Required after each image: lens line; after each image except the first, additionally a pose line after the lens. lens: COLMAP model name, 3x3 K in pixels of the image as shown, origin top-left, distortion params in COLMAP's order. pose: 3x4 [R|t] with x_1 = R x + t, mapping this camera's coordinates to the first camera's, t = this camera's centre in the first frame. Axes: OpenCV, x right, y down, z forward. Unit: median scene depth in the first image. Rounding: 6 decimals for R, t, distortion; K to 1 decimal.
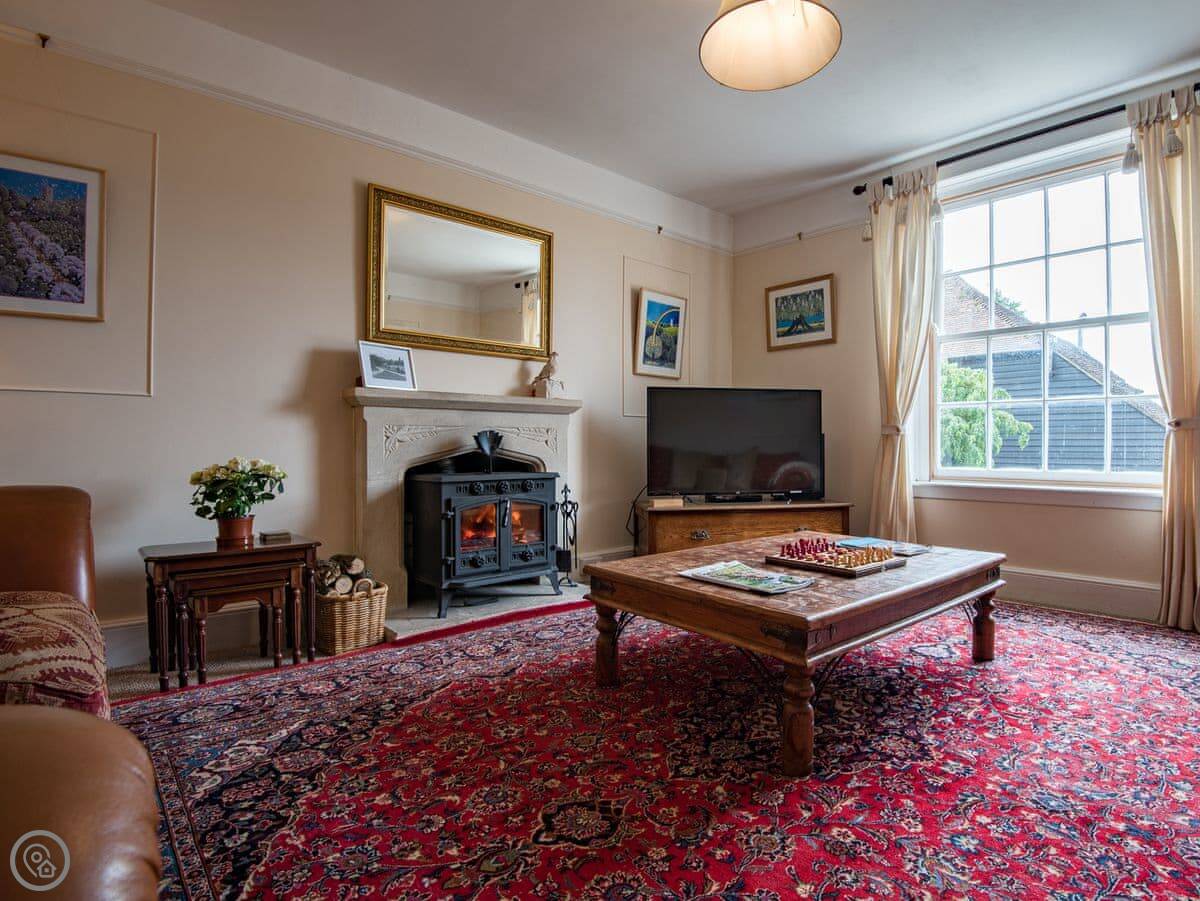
lens RADIAL K [[630.3, 0, 600.0], [0, 630.3, 450.5], [0, 0, 1]] dist [-0.002052, -0.000314]
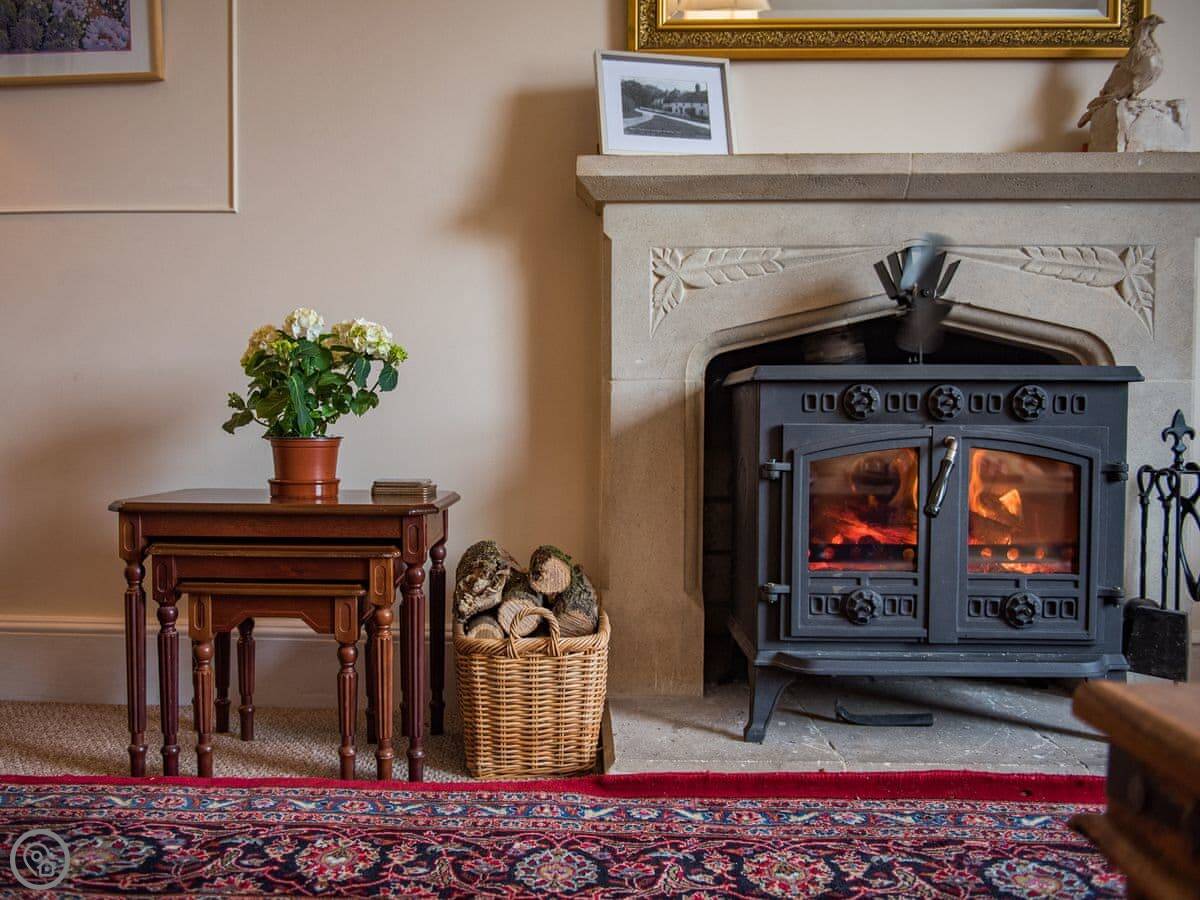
lens RADIAL K [[962.9, 0, 600.0], [0, 962.9, 450.0], [0, 0, 1]] dist [-0.015072, -0.013957]
pose [[0.759028, 0.032518, -0.650246, 0.048081], [-0.017127, 0.999404, 0.029986, 0.074664], [0.650833, -0.011624, 0.759132, 0.499612]]
